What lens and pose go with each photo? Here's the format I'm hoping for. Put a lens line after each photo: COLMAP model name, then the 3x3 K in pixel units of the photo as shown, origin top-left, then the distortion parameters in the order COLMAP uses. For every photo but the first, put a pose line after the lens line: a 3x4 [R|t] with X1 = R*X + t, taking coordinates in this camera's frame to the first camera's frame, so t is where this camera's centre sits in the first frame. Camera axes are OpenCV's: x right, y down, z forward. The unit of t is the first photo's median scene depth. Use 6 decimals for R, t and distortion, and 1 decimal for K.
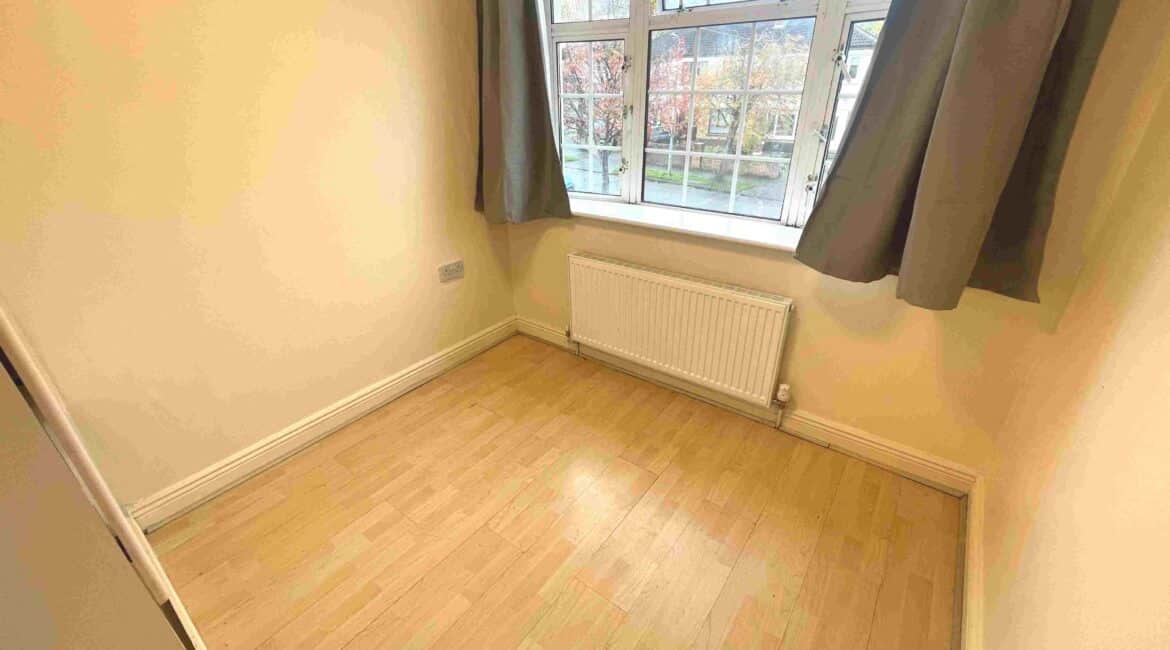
lens RADIAL K [[474.8, 0, 585.0], [0, 474.8, 325.0], [0, 0, 1]] dist [-0.000360, -0.000223]
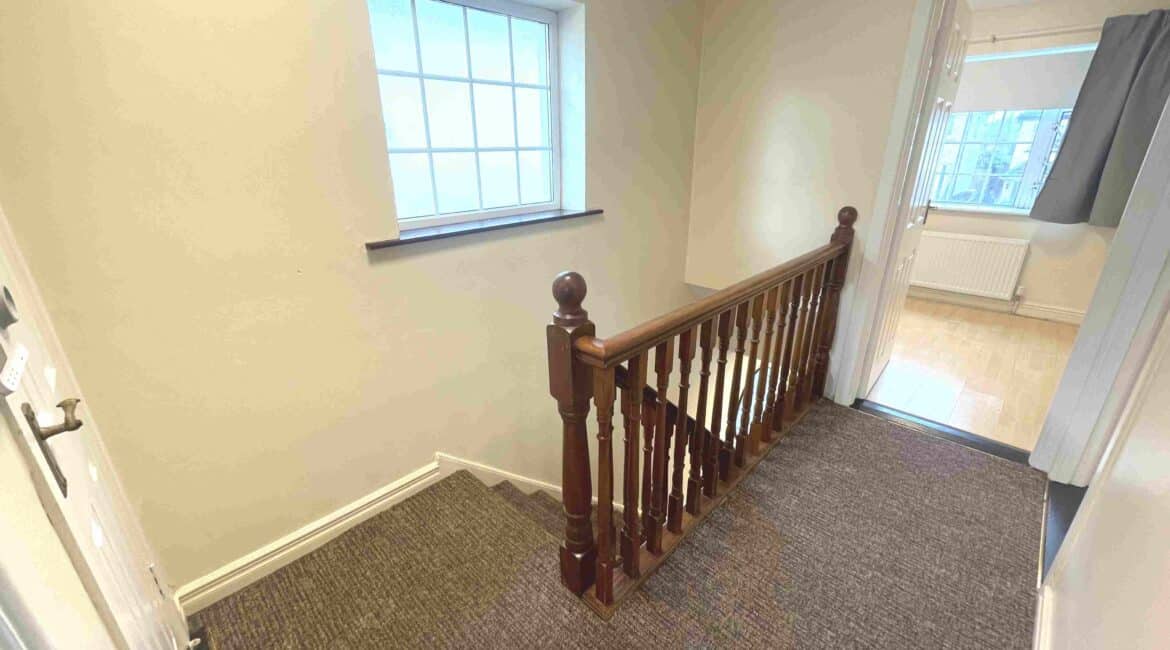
lens RADIAL K [[474.8, 0, 585.0], [0, 474.8, 325.0], [0, 0, 1]] dist [-0.000360, -0.000223]
pose [[0.992386, 0.042729, -0.115520, -1.119173], [-0.053369, 0.994452, -0.090643, 0.555036], [0.111006, 0.096118, 0.989161, -1.104212]]
